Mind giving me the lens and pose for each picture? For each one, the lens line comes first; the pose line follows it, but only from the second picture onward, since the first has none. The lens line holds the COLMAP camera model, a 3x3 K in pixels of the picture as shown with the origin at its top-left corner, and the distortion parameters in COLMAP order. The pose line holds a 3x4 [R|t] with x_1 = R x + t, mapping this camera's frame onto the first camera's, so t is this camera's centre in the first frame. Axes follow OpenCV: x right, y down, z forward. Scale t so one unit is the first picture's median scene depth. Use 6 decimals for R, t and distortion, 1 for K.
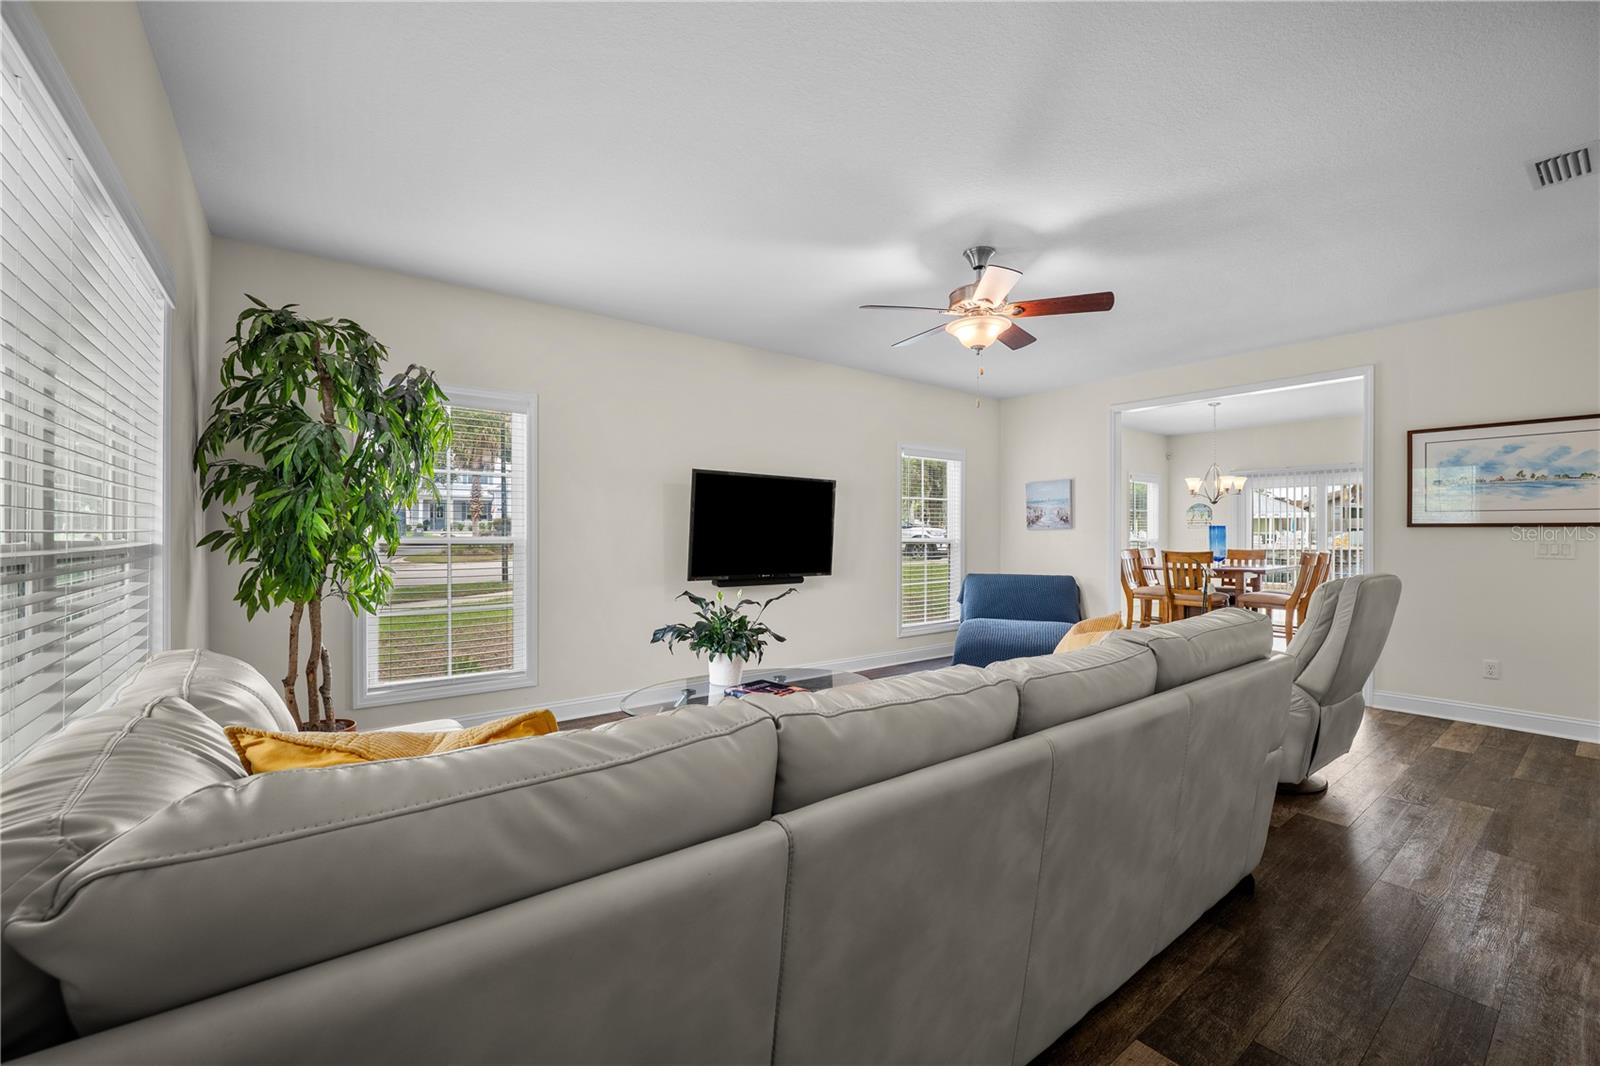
lens RADIAL K [[647.2, 0, 798.3], [0, 647.2, 534.2], [0, 0, 1]] dist [-0.001467, -0.000076]
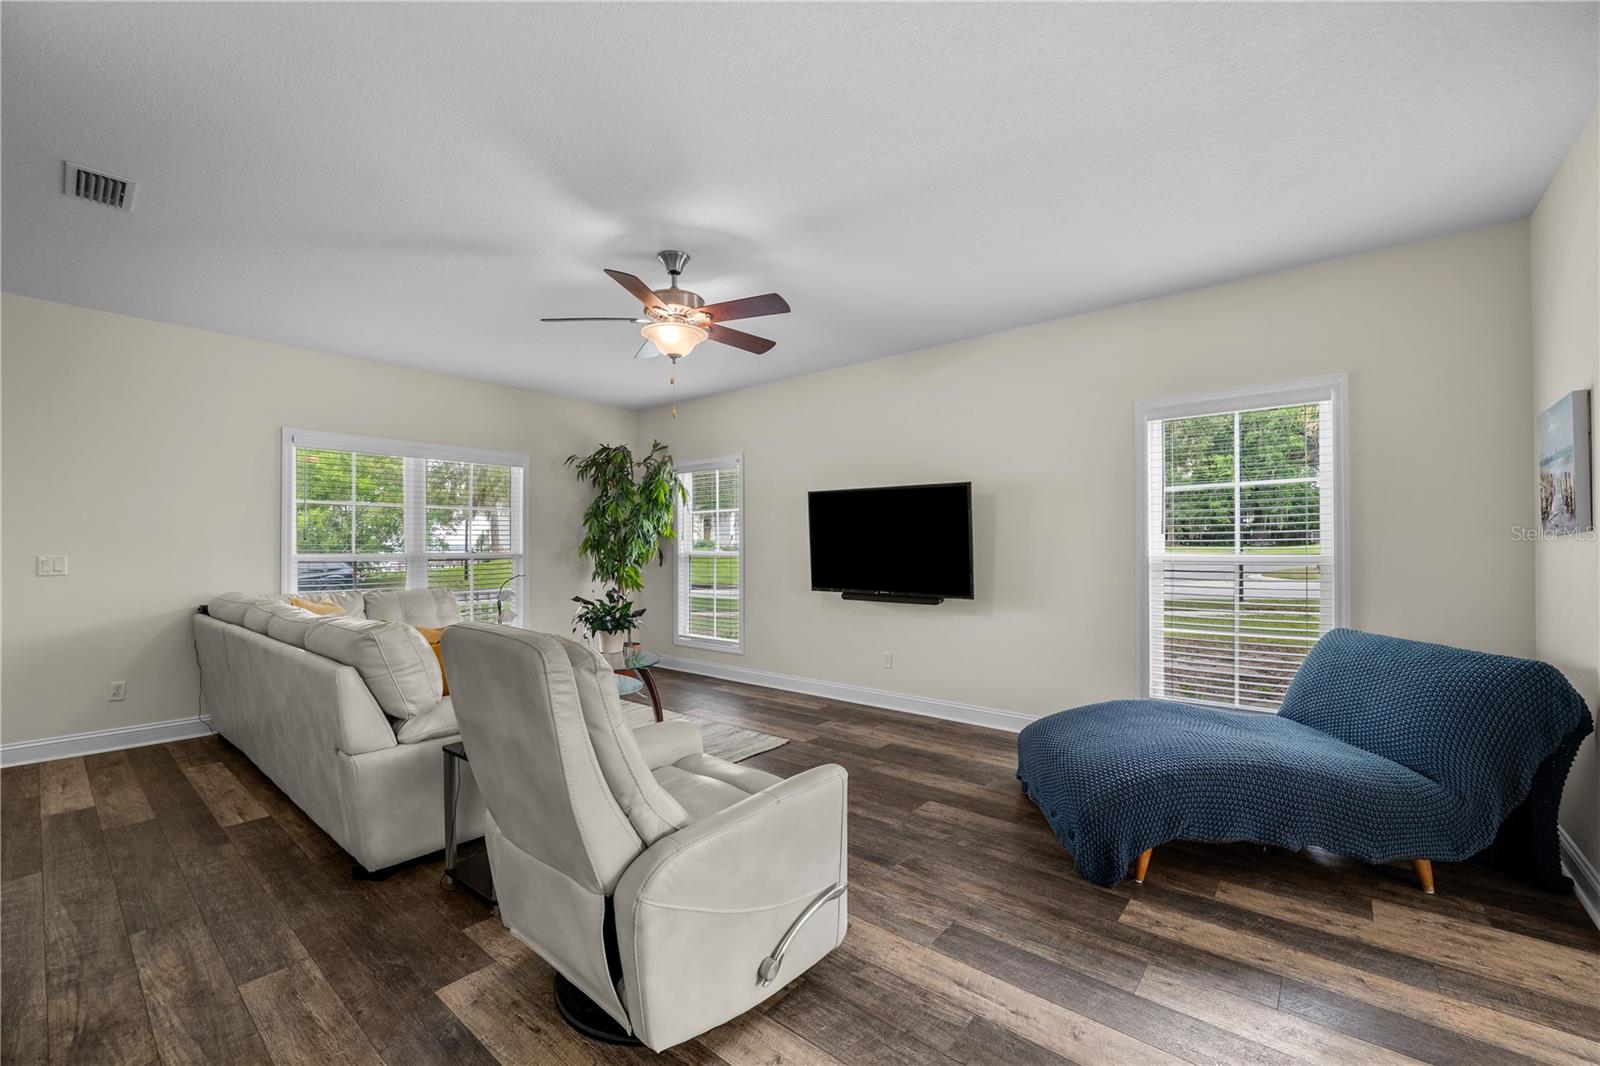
lens RADIAL K [[650.5, 0, 785.9], [0, 650.5, 542.1], [0, 0, 1]] dist [0.000504, 0.000000]
pose [[0.209942, -0.014848, -0.977601, 0.943556], [0.001893, 0.999889, -0.014779, 0.004275], [0.977712, 0.001252, 0.209947, 0.721872]]
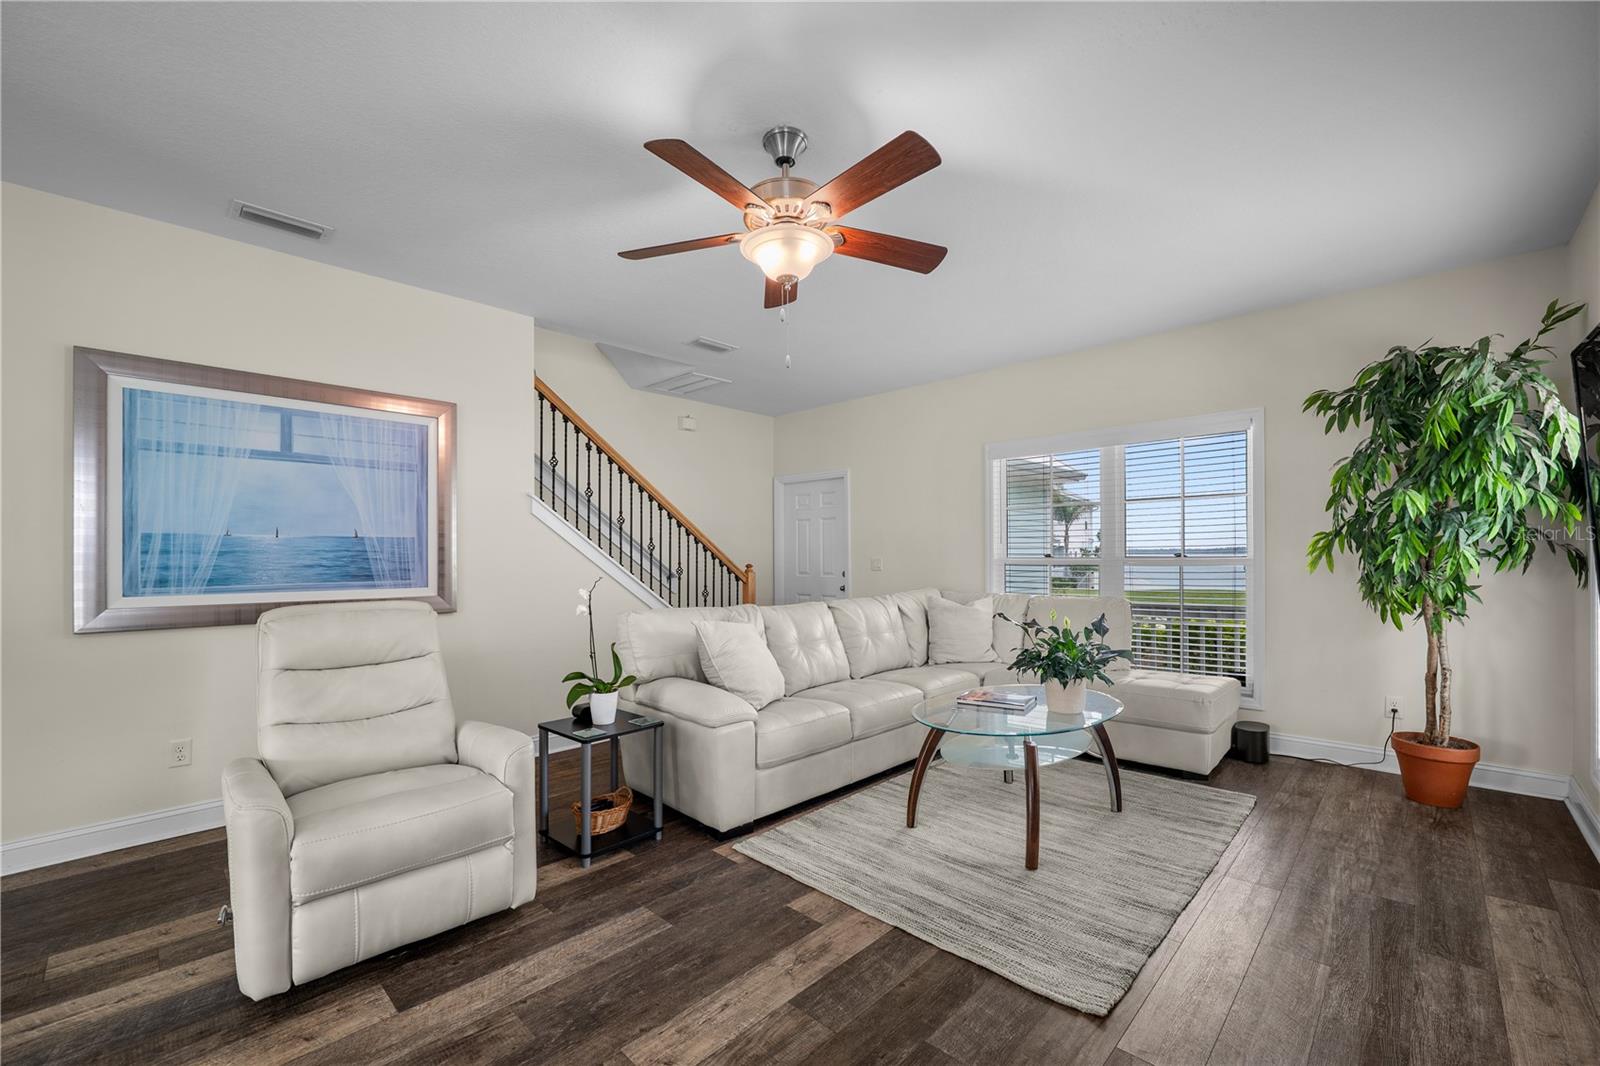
lens RADIAL K [[656.2, 0, 797.9], [0, 656.2, 553.2], [0, 0, 1]] dist [-0.000840, -0.000119]
pose [[-0.988035, -0.002829, -0.154201, 0.262973], [-0.002198, 0.999988, -0.004265, 0.005278], [0.154211, -0.003875, -0.988030, 1.277208]]
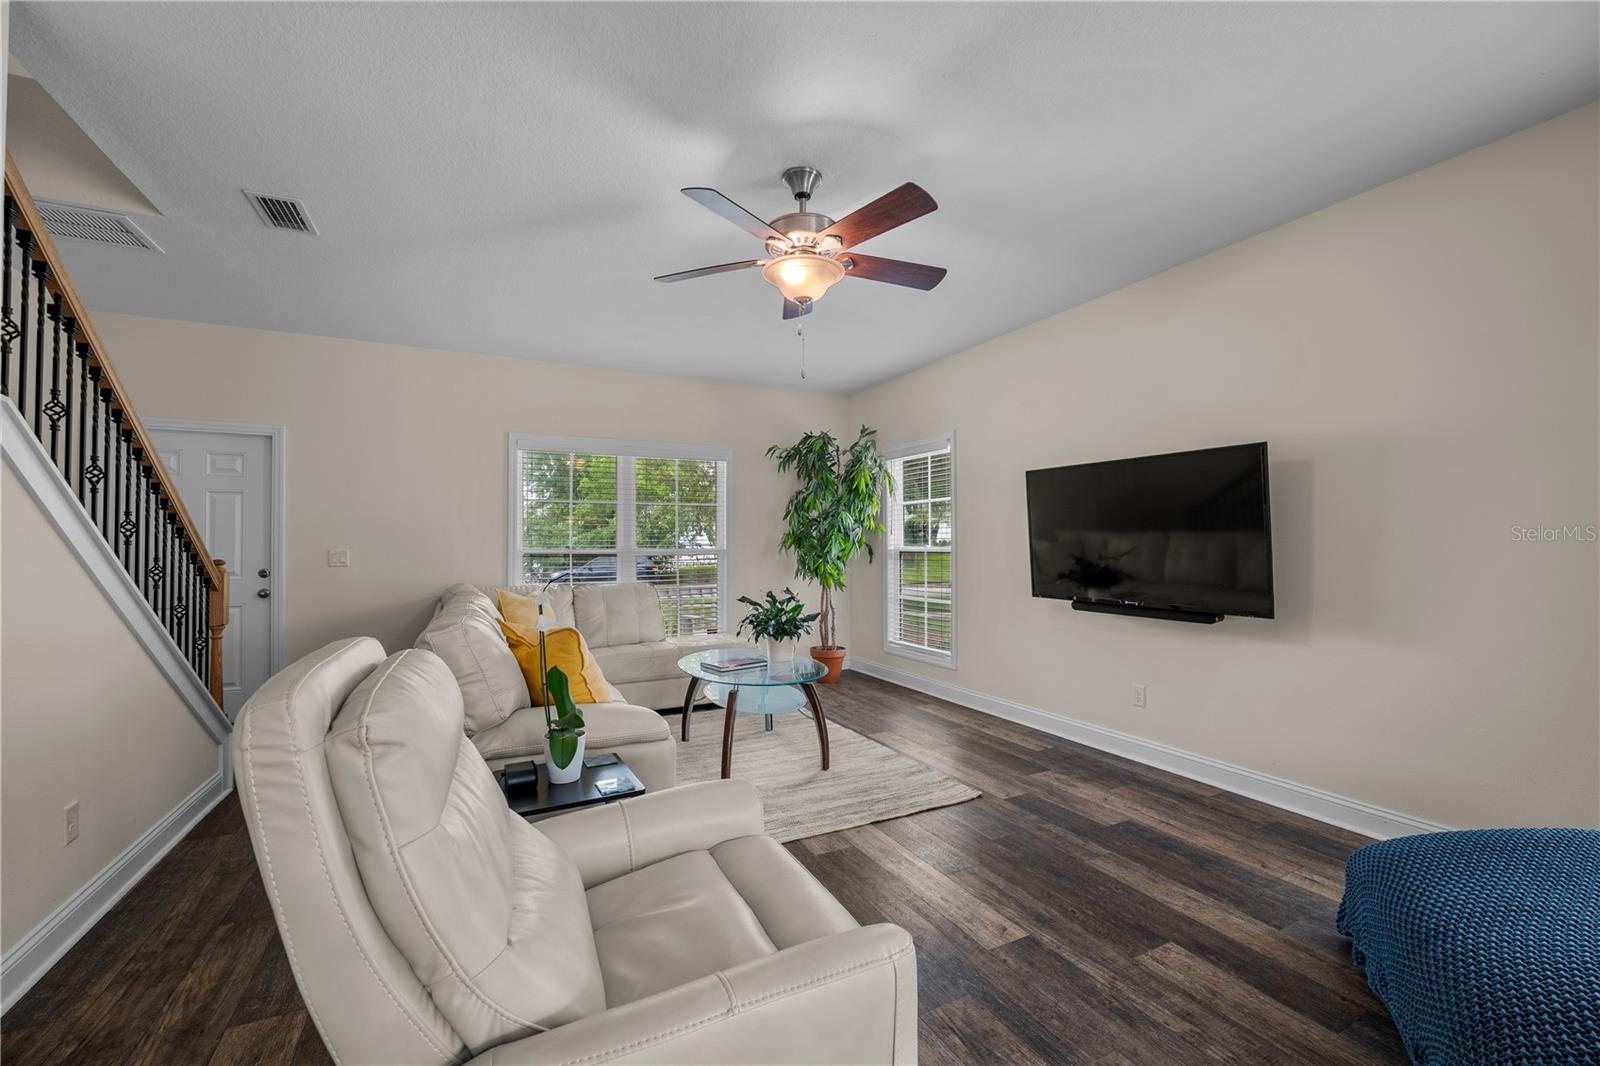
lens RADIAL K [[647.2, 0, 798.3], [0, 647.2, 534.2], [0, 0, 1]] dist [-0.001467, -0.000076]
pose [[-0.181527, -0.022592, -0.983126, 0.768804], [-0.000249, 0.999737, -0.022928, 0.007052], [0.983386, -0.003918, -0.181485, 0.853754]]
